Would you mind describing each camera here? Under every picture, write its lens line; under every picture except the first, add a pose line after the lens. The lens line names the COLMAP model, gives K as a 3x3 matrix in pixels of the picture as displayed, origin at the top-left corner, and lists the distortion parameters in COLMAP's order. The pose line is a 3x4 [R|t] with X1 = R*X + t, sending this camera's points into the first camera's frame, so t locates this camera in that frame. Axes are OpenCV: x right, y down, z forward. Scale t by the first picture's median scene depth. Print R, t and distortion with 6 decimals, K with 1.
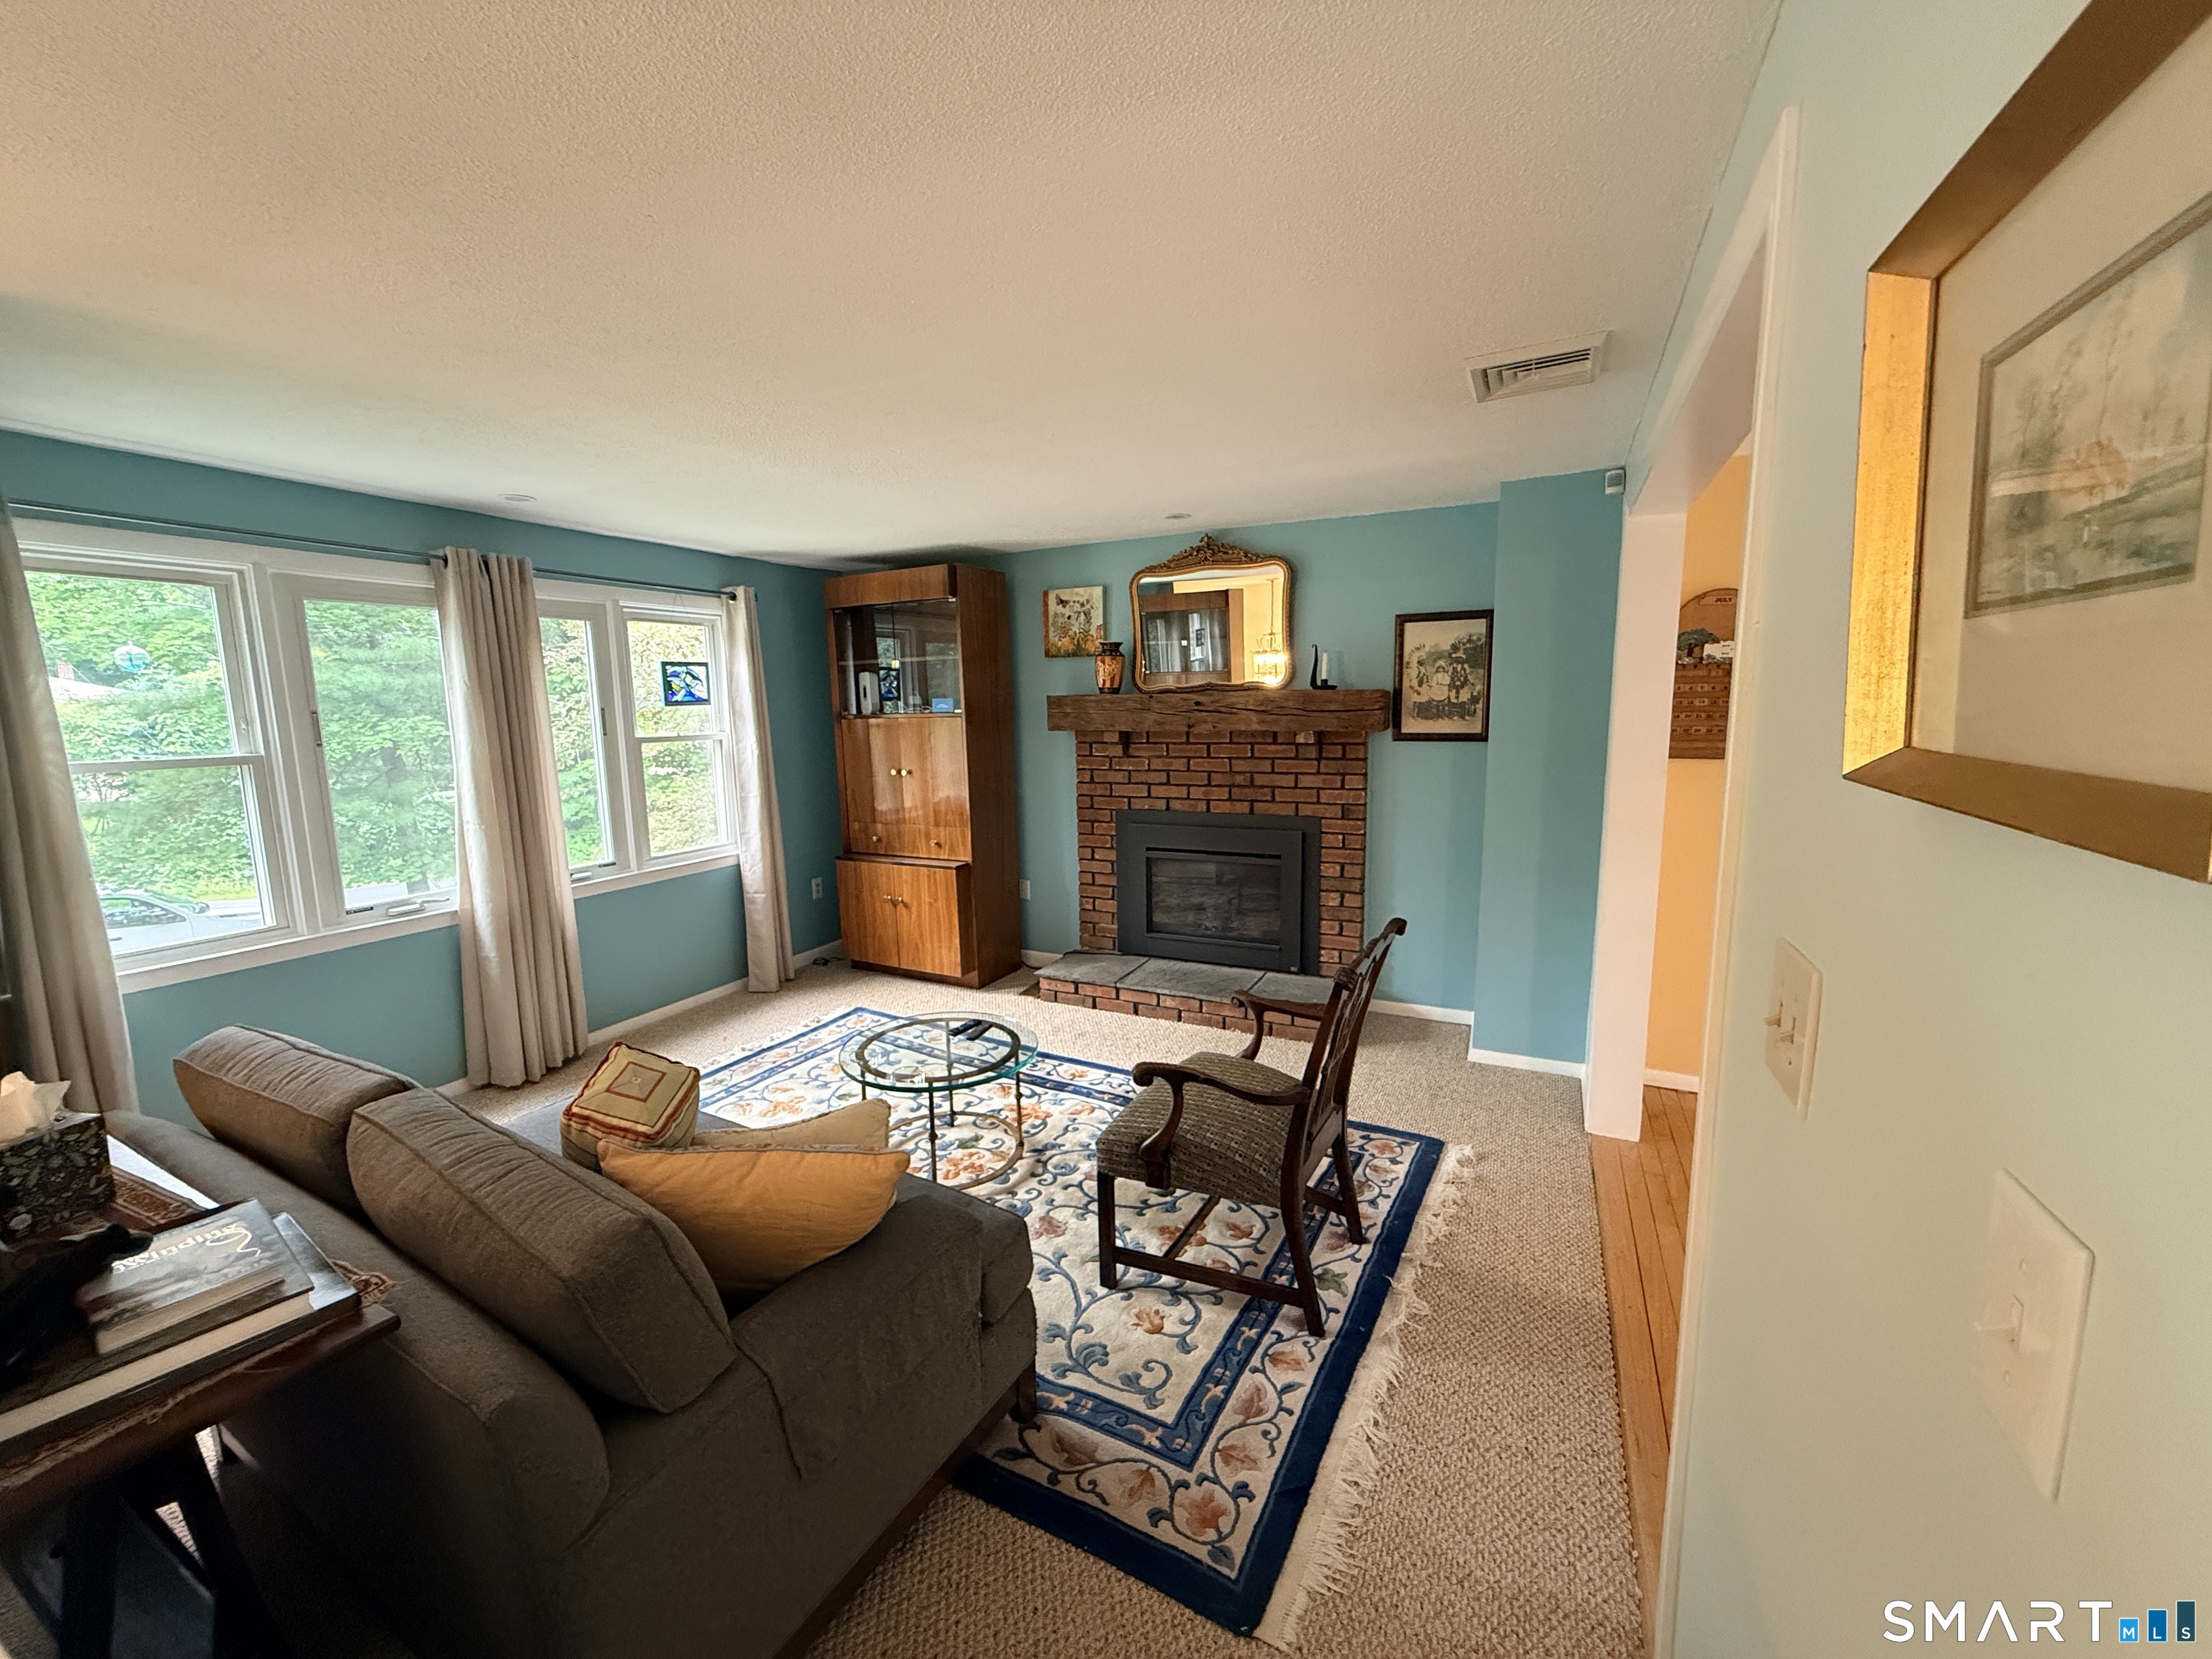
lens RADIAL K [[882.6, 0, 1099.4], [0, 882.6, 826.5], [0, 0, 1]] dist [0.000112, -0.000108]
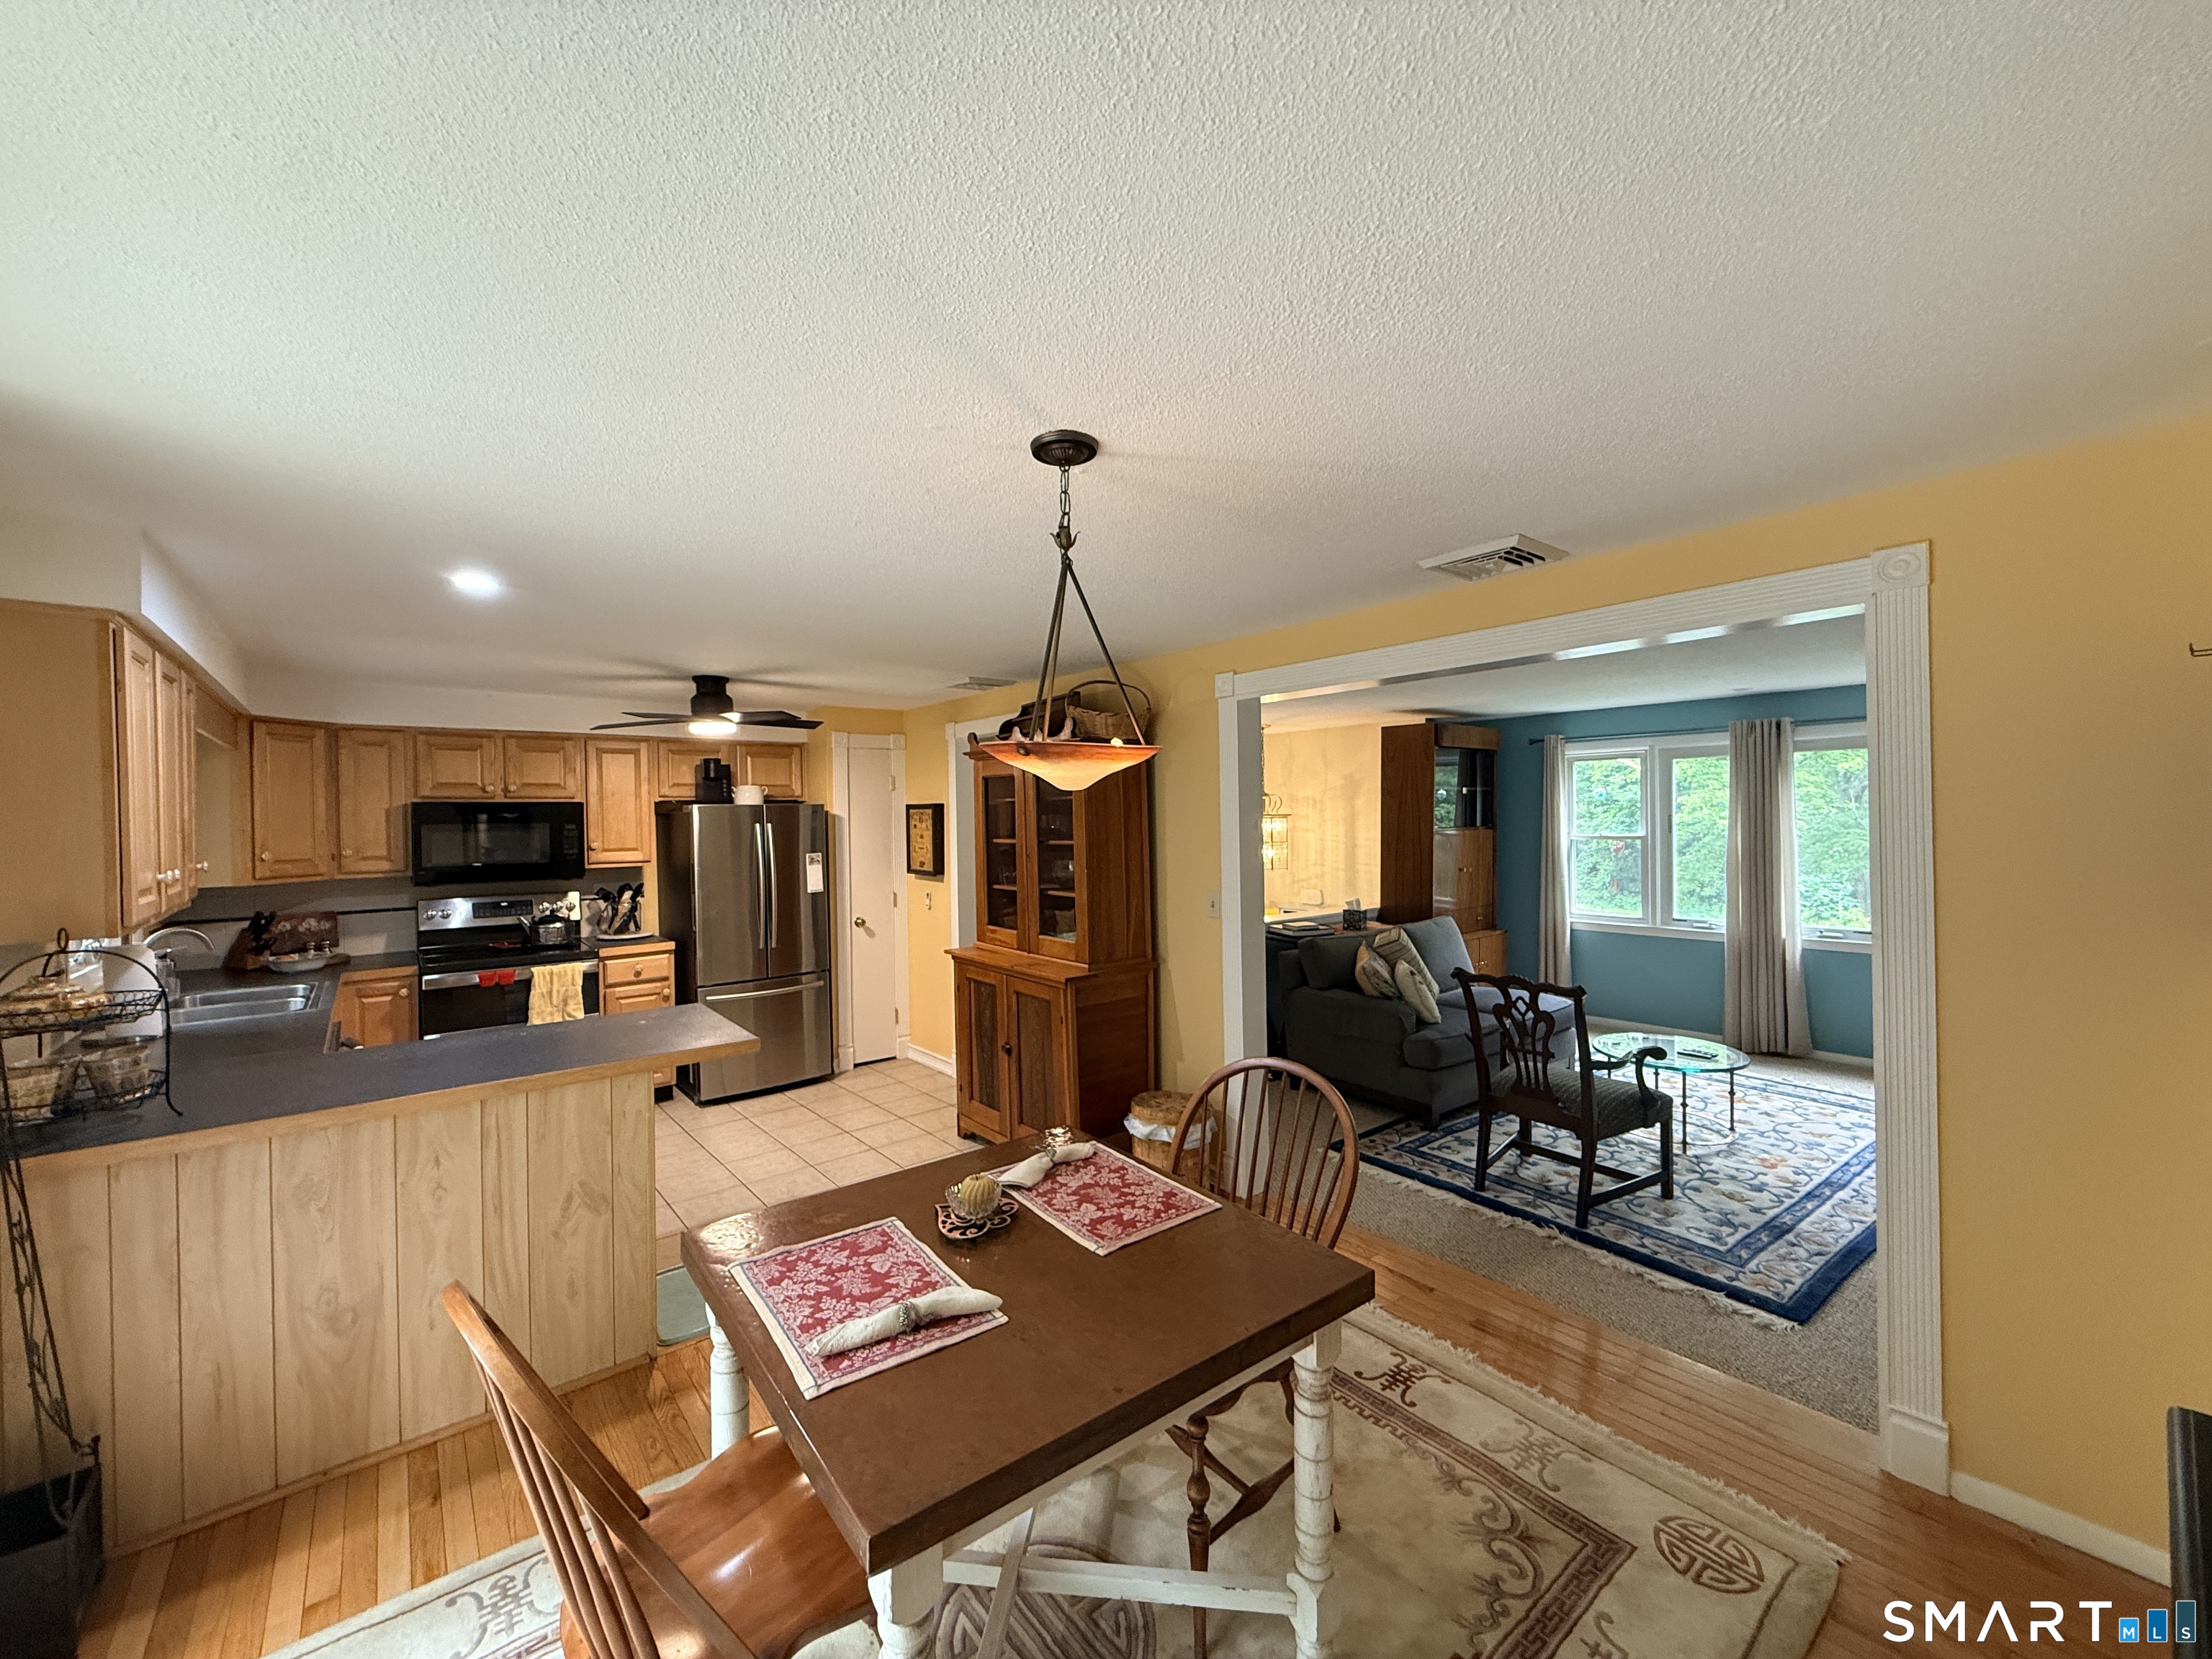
lens RADIAL K [[882.6, 0, 1098.2], [0, 882.6, 828.2], [0, 0, 1]] dist [0.000112, -0.000108]
pose [[-0.407928, 0.035764, -0.912313, 1.096495], [-0.105138, 0.990745, 0.085849, -0.103404], [0.906940, 0.130939, -0.400392, 0.481917]]
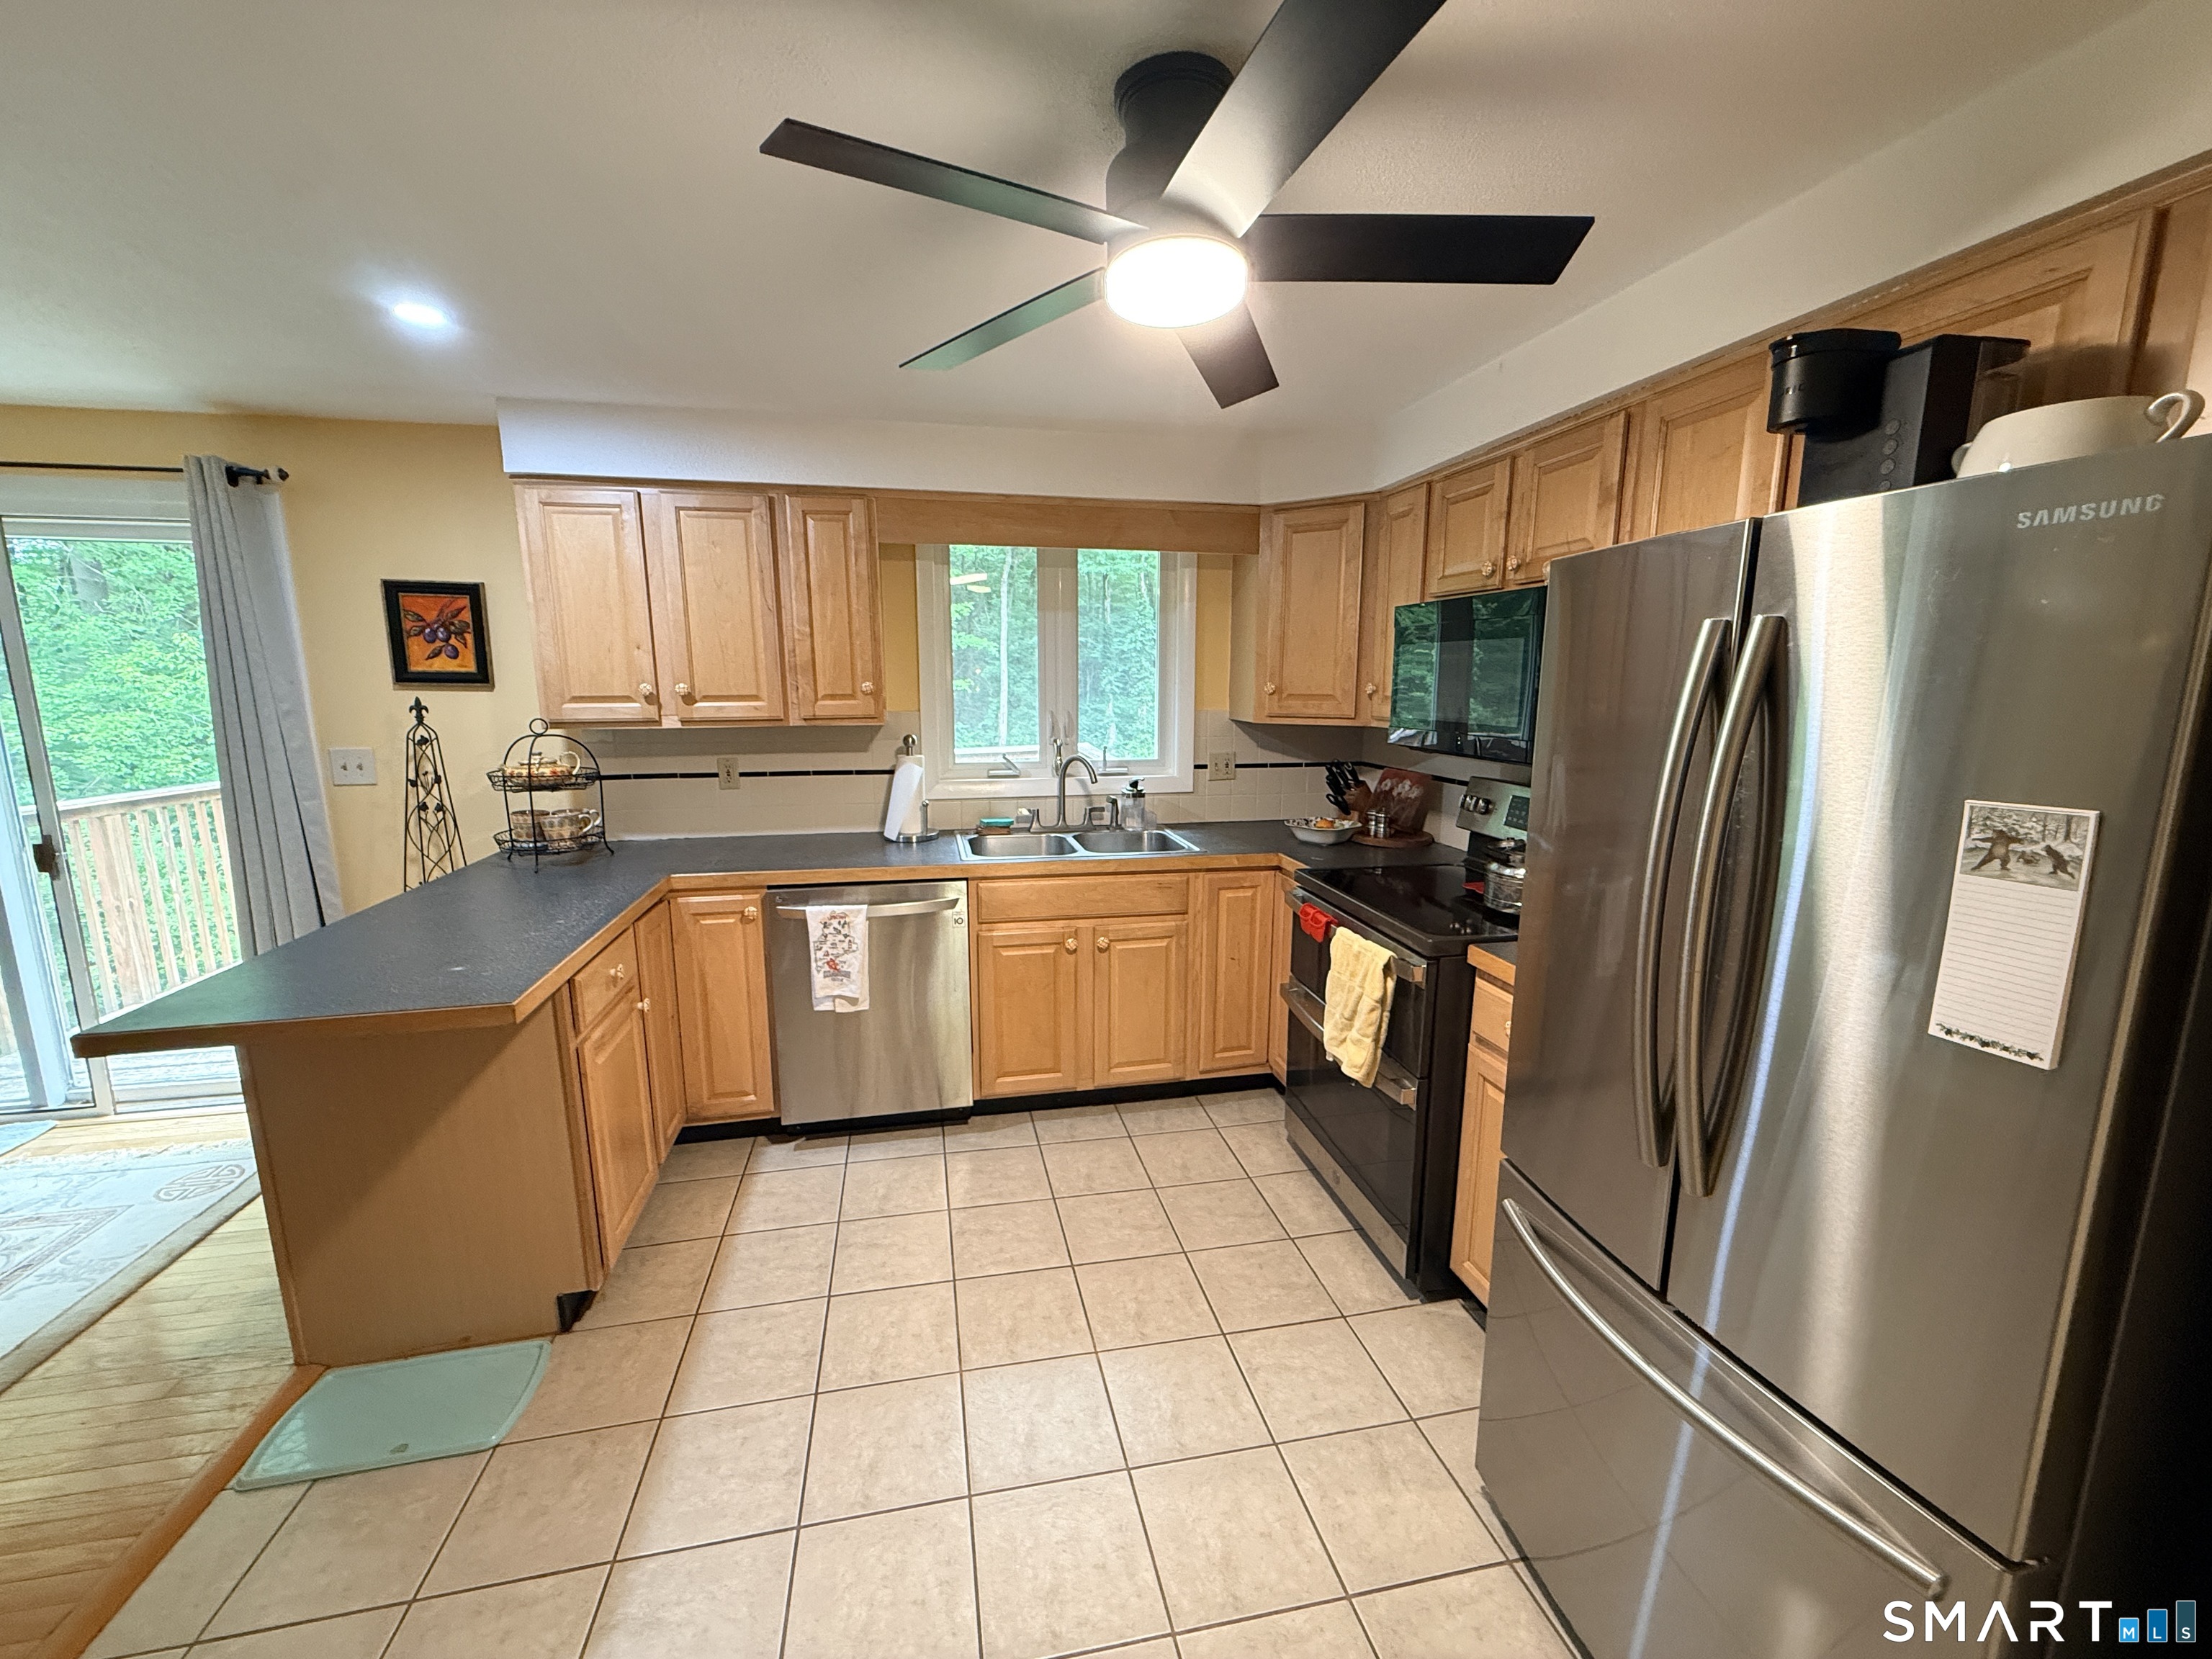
lens RADIAL K [[882.6, 0, 1098.5], [0, 882.6, 829.9], [0, 0, 1]] dist [0.000112, -0.000108]
pose [[-0.617224, -0.117448, 0.777972, 0.042236], [0.119592, 0.963302, 0.240308, 0.025874], [-0.777645, 0.241363, -0.580527, -0.151181]]
